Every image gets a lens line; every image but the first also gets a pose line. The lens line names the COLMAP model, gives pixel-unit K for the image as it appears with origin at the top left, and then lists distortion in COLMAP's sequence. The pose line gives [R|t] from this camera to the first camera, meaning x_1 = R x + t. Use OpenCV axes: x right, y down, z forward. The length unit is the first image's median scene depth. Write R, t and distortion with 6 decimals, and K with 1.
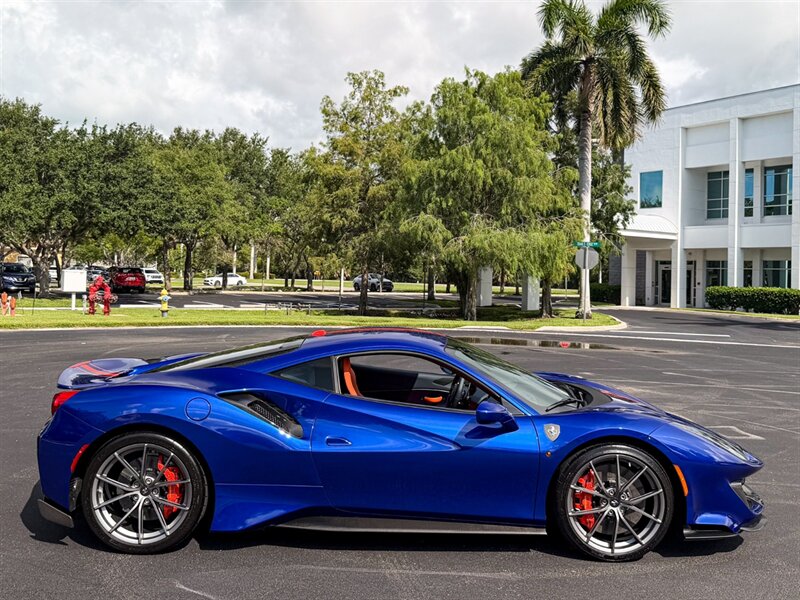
lens RADIAL K [[773.3, 0, 387.7], [0, 773.3, 246.1], [0, 0, 1]] dist [0.201492, -0.456223]
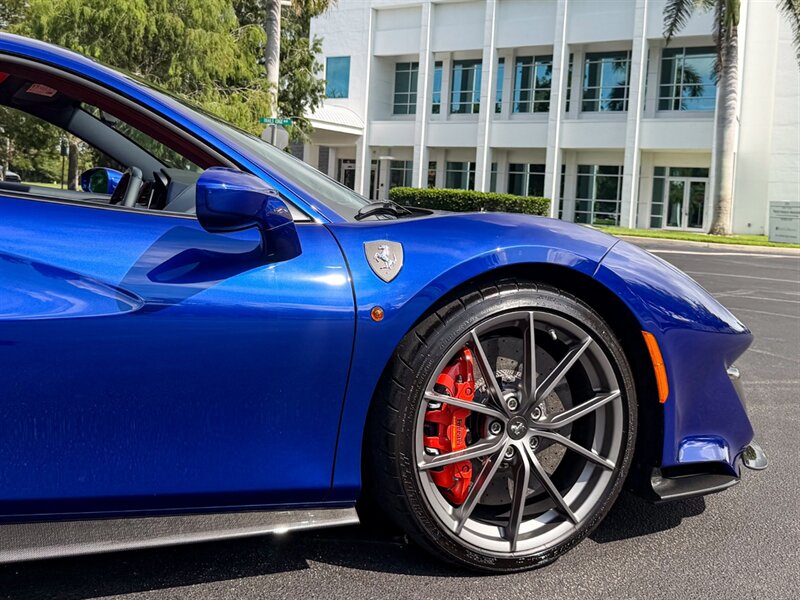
lens RADIAL K [[873.4, 0, 379.4], [0, 873.4, 230.1], [0, 0, 1]] dist [0.196473, -0.490362]
pose [[0.924909, 0.010212, 0.380051, 0.005810], [-0.044379, 0.995705, 0.081248, 0.023972], [-0.377589, -0.092013, 0.921390, 0.078046]]
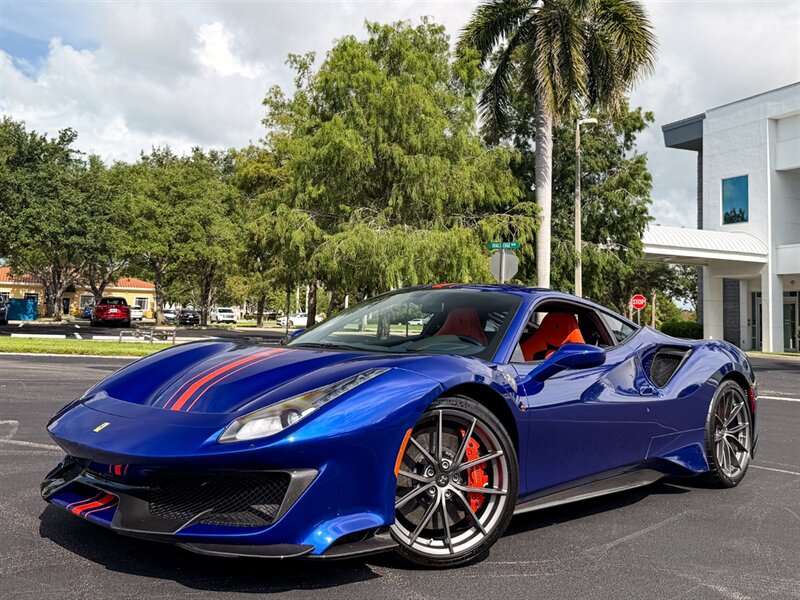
lens RADIAL K [[802.8, 0, 406.8], [0, 802.8, 234.9], [0, 0, 1]] dist [0.152695, -0.349158]
pose [[0.981463, -0.014502, -0.191100, 0.237067], [0.000212, 0.997214, -0.074589, 0.032697], [0.191650, 0.073166, 0.978732, 0.206633]]
